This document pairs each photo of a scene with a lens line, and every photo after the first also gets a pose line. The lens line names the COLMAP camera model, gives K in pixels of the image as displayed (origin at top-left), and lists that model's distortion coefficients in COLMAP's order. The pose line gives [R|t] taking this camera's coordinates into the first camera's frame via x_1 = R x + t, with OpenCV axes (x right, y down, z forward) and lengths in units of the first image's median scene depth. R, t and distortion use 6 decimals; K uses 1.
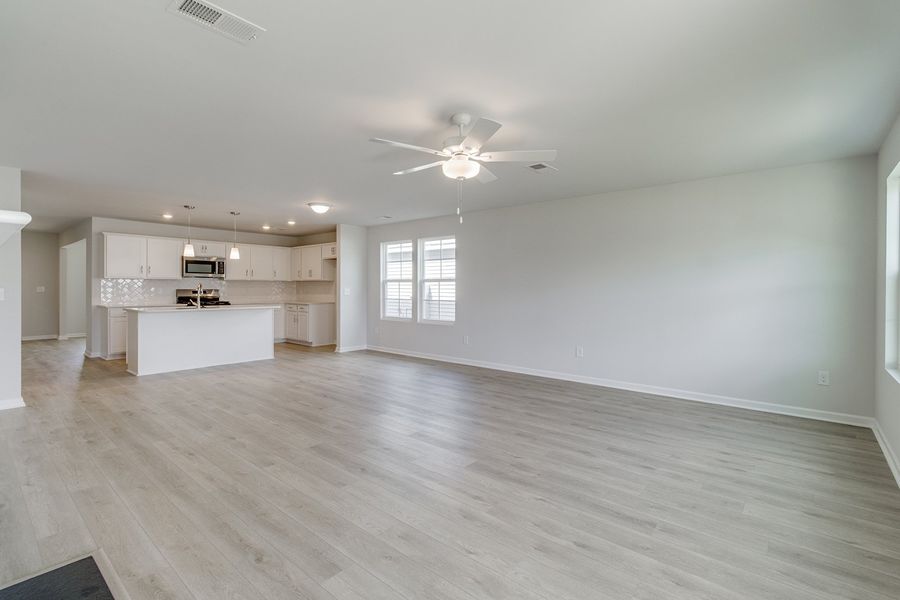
lens RADIAL K [[415.1, 0, 450.4], [0, 415.1, 278.1], [0, 0, 1]] dist [0.000285, -0.000583]
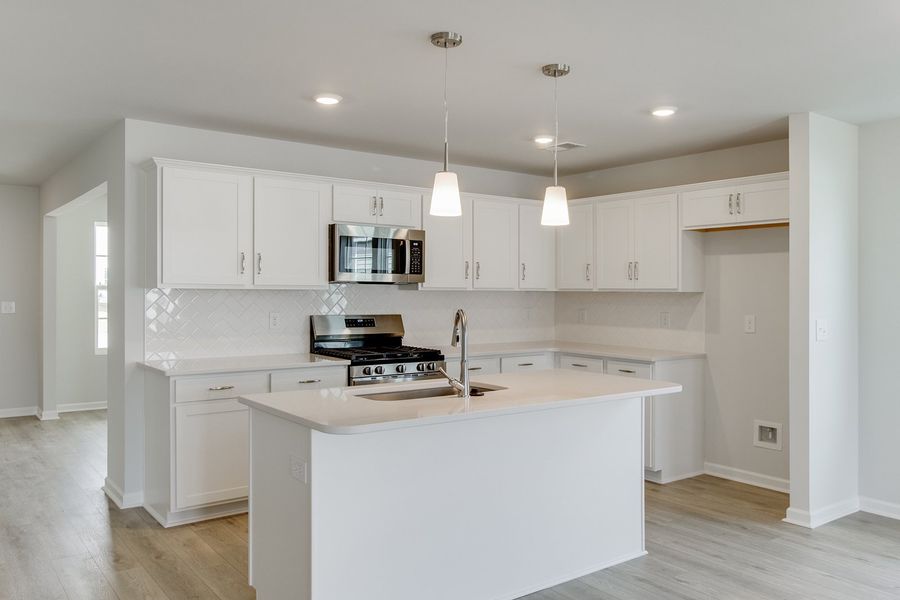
lens RADIAL K [[719.3, 0, 450.9], [0, 719.3, 280.7], [0, 0, 1]] dist [-0.005674, 0.007782]
pose [[0.973699, 0.000146, -0.227837, -0.394607], [0.000445, 0.999997, 0.002543, -0.006215], [0.227837, -0.002578, 0.973696, 0.404184]]
